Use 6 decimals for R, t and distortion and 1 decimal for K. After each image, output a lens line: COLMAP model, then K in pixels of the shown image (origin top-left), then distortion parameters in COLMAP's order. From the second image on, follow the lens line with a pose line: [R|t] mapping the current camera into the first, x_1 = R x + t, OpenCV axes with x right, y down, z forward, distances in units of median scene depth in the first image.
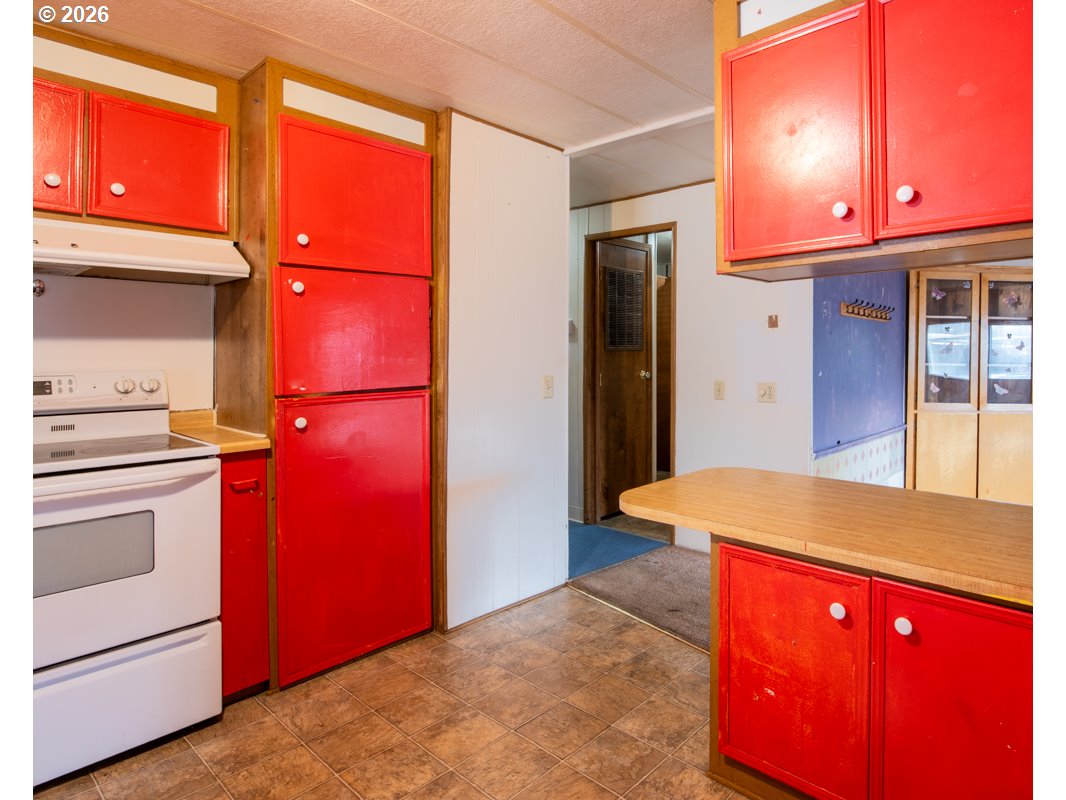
lens RADIAL K [[605.0, 0, 626.3], [0, 605.0, 349.7], [0, 0, 1]] dist [-0.008114, -0.003237]
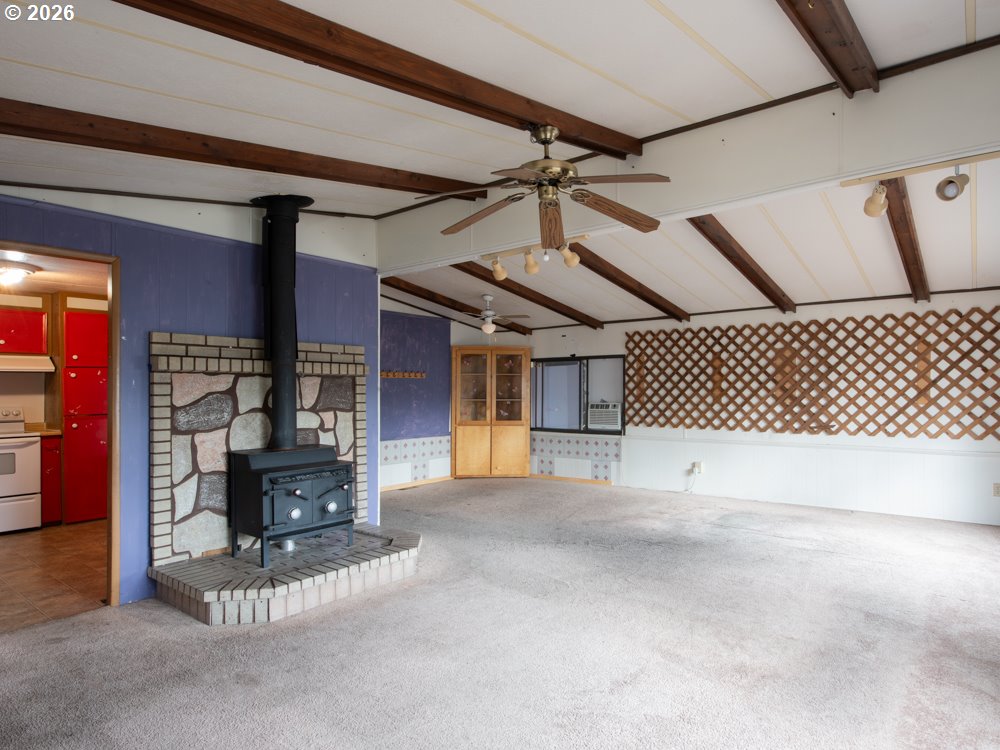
lens RADIAL K [[574.4, 0, 541.2], [0, 574.4, 384.1], [0, 0, 1]] dist [-0.003156, -0.000607]
pose [[0.998930, -0.011910, 0.044690, 1.389804], [0.012184, 0.999909, -0.005871, -0.023498], [-0.044616, 0.006410, 0.998984, -1.603575]]
